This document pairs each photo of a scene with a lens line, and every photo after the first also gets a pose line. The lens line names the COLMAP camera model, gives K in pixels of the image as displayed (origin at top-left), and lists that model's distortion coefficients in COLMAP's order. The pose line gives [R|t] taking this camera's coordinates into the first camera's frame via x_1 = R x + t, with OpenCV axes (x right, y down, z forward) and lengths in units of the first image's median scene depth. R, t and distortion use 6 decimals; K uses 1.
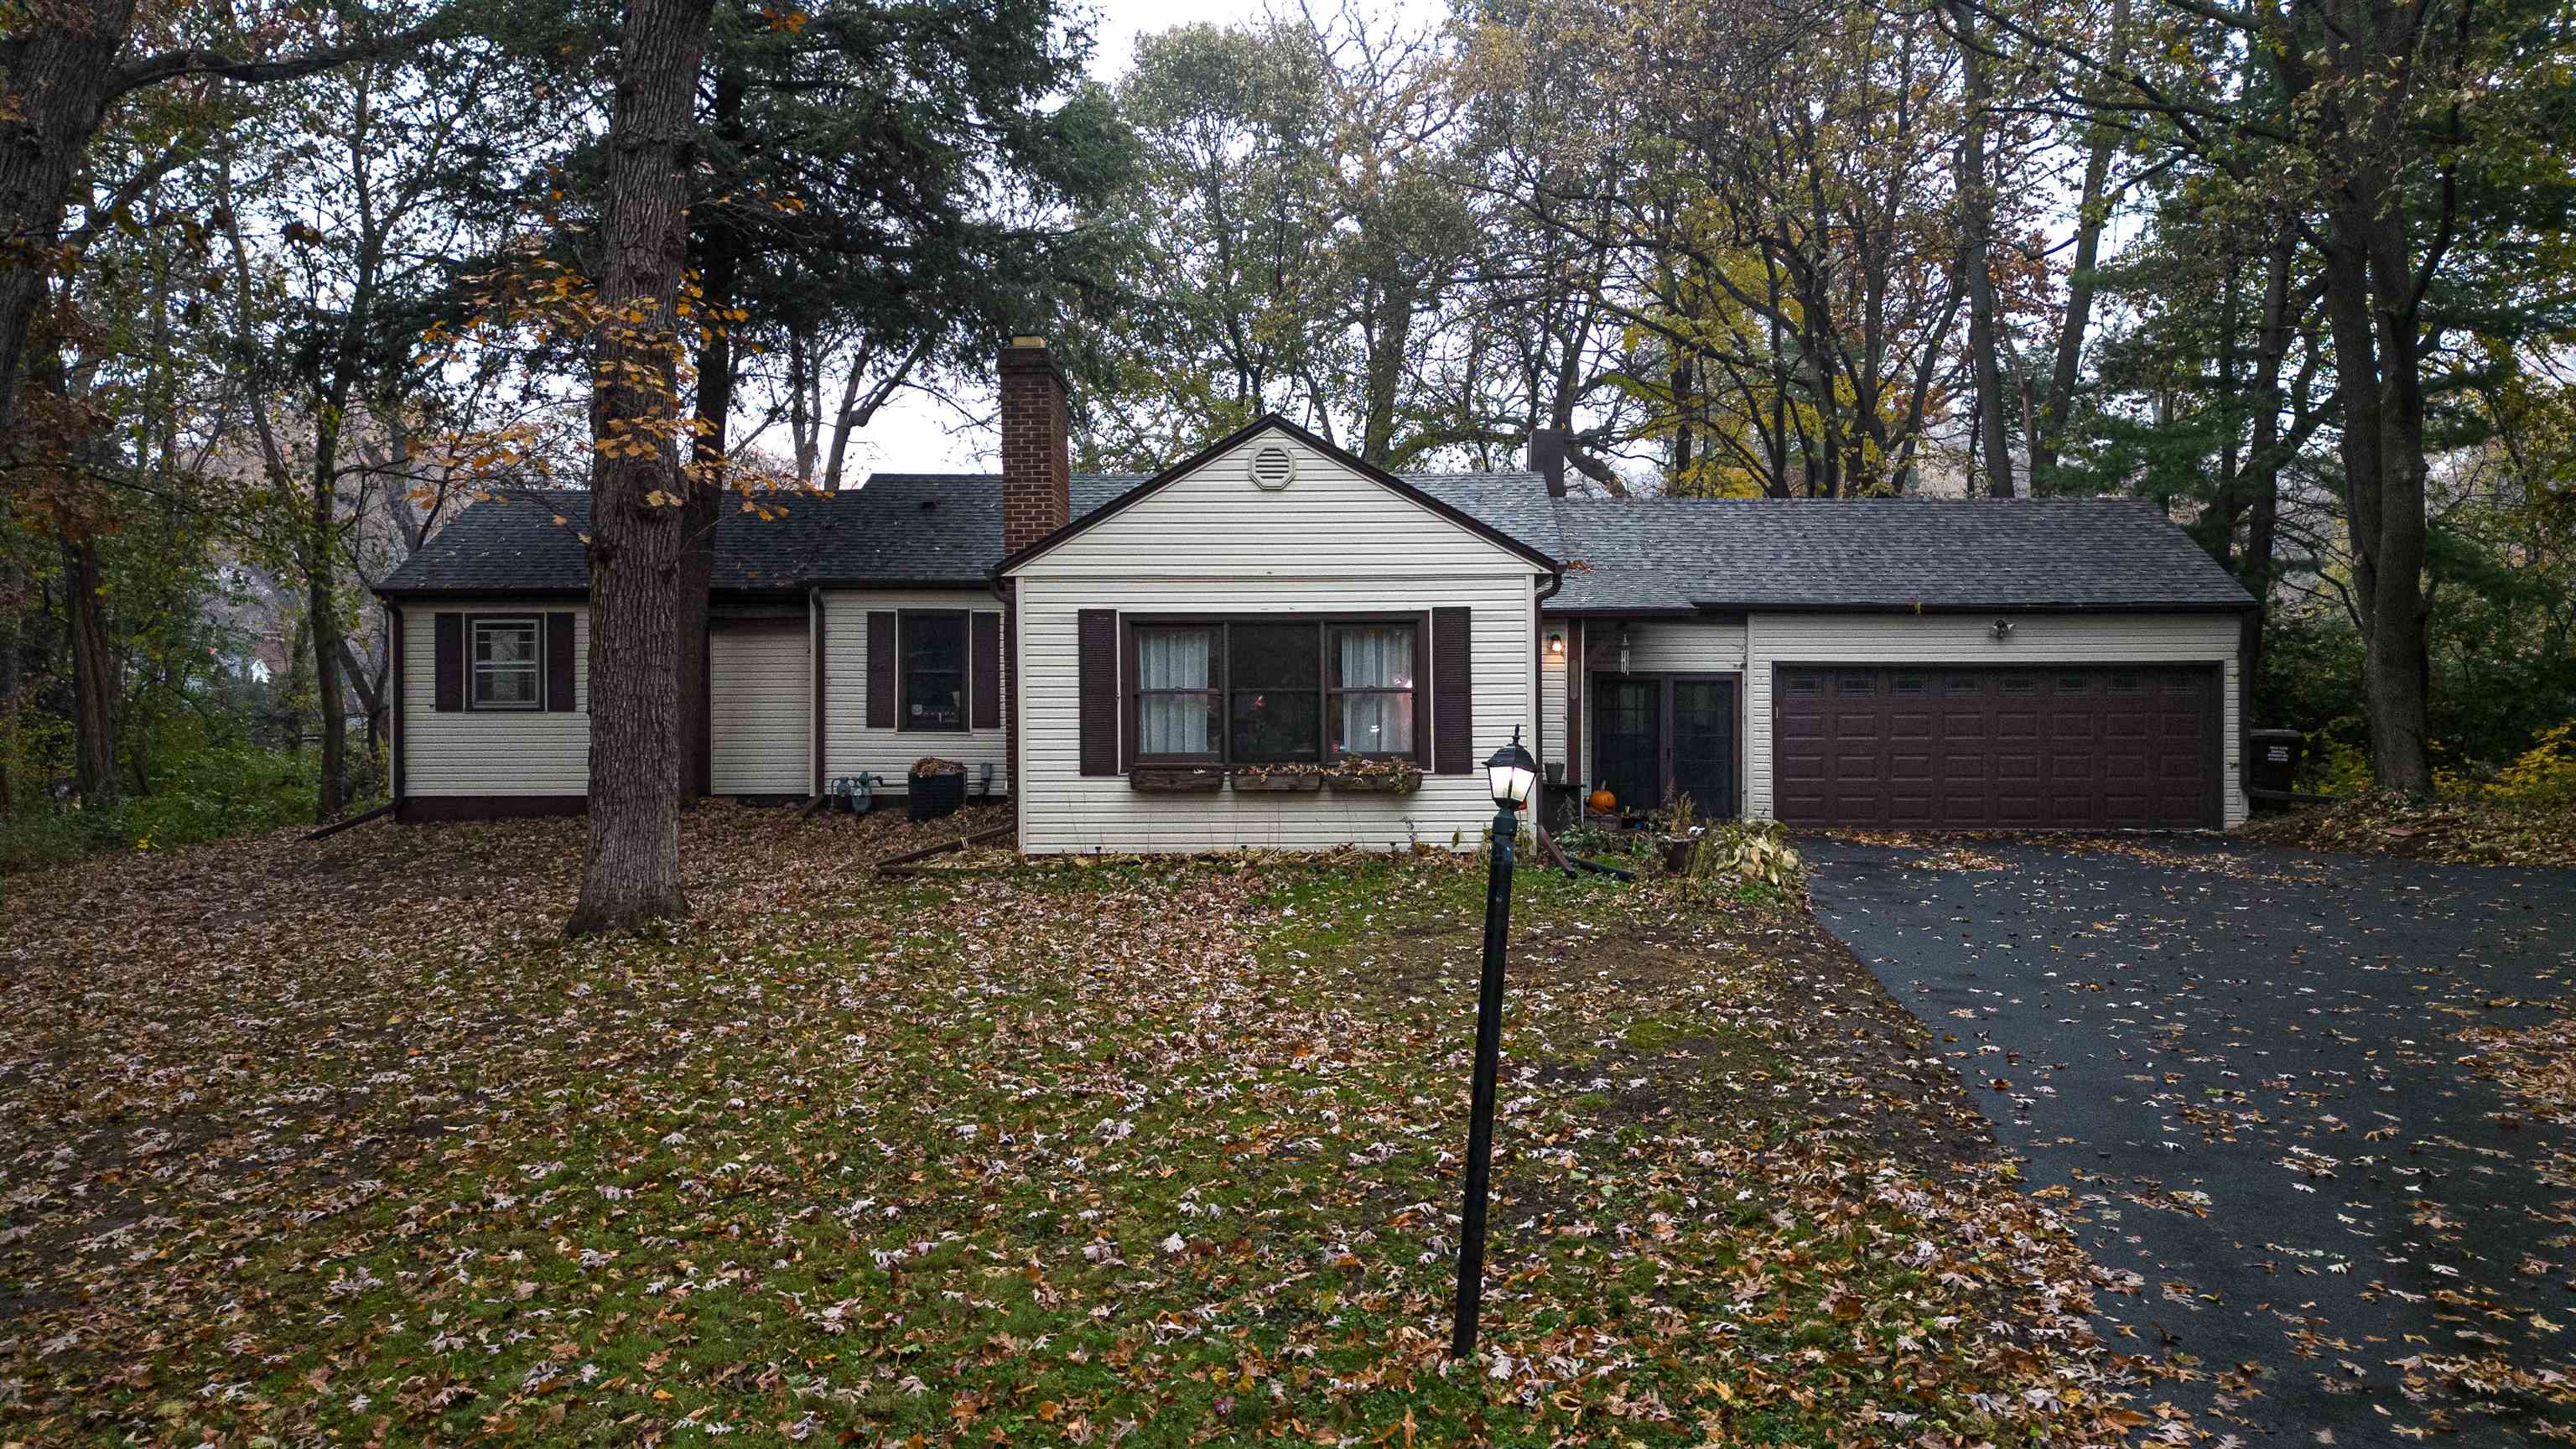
lens RADIAL K [[1743.0, 0, 1288.0], [0, 1743.0, 724.5], [0, 0, 1]] dist [0.045791, -0.002069]
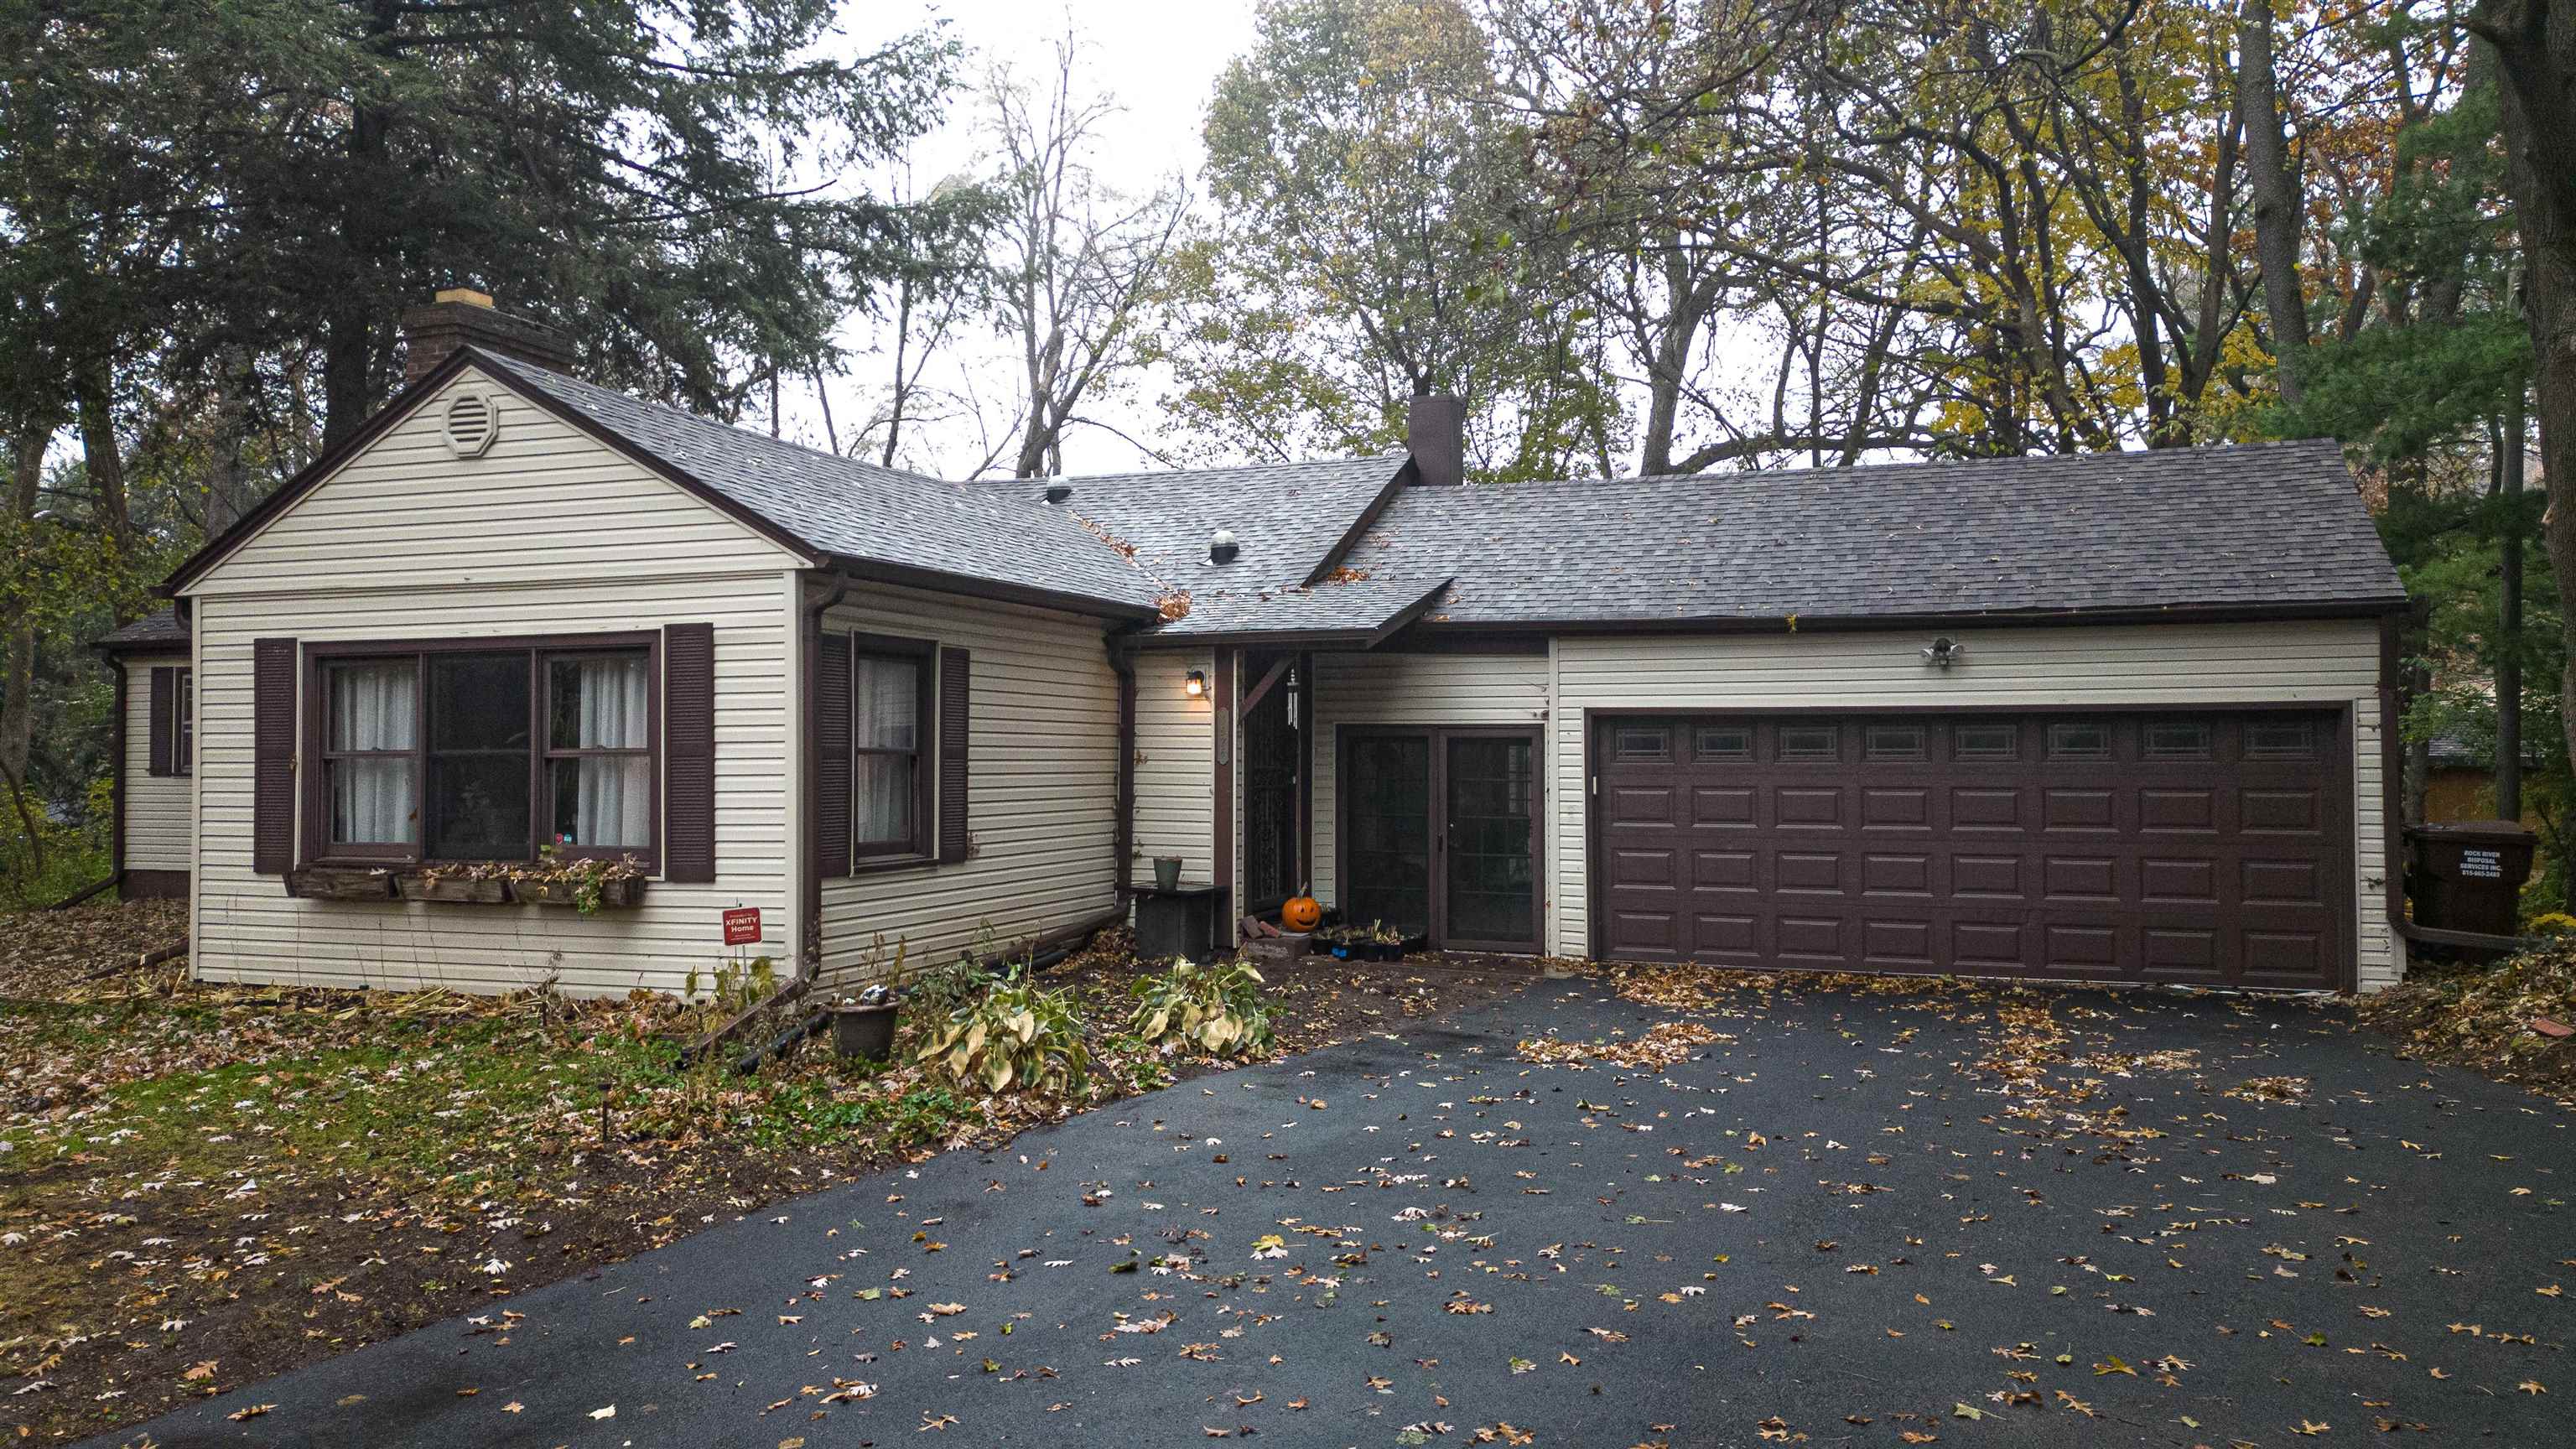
lens RADIAL K [[1743.0, 0, 1288.0], [0, 1743.0, 724.5], [0, 0, 1]] dist [0.045791, -0.002069]
pose [[0.948446, -0.005401, -0.316892, 0.383973], [-0.005482, 0.999426, -0.033441, -0.007092], [0.316891, 0.033454, 0.947872, 0.340865]]
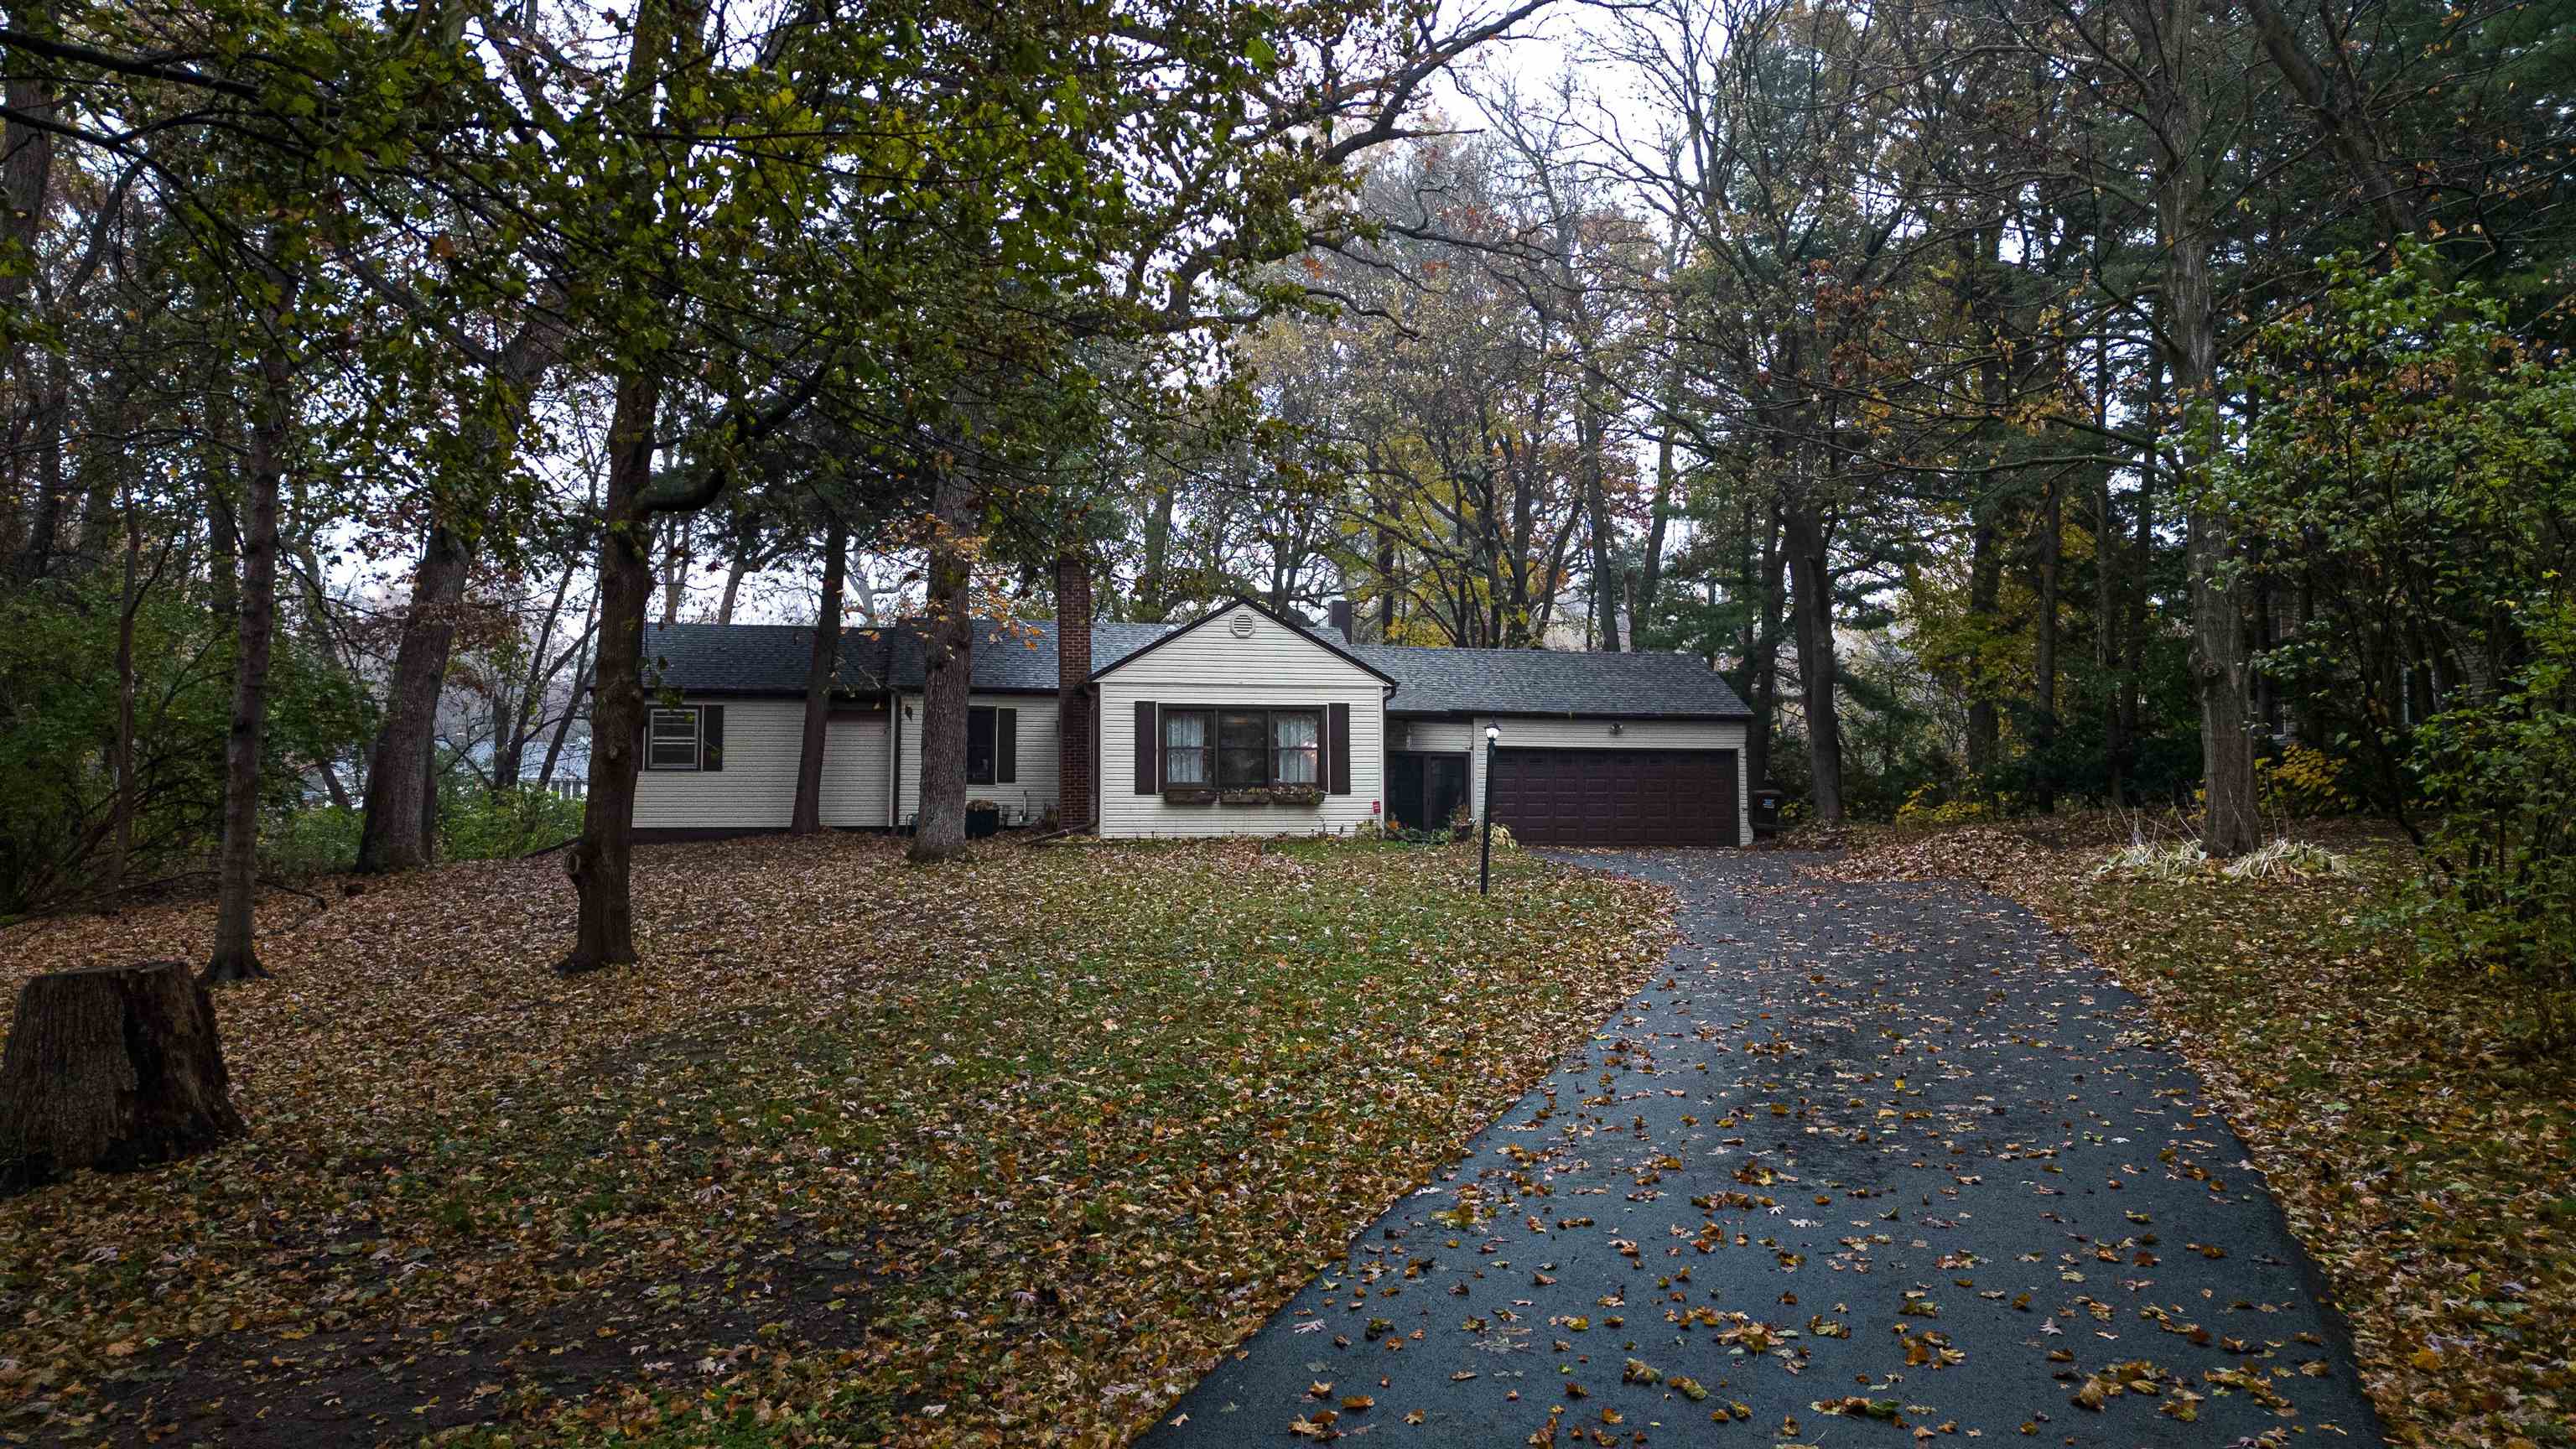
lens RADIAL K [[1742.0, 0, 1288.0], [0, 1742.0, 724.5], [0, 0, 1]] dist [0.151934, 0.000029]
pose [[0.979044, 0.014485, 0.203132, -0.249869], [0.001626, 0.996879, -0.078924, 0.075277], [-0.203641, 0.077600, 0.975965, -0.590751]]
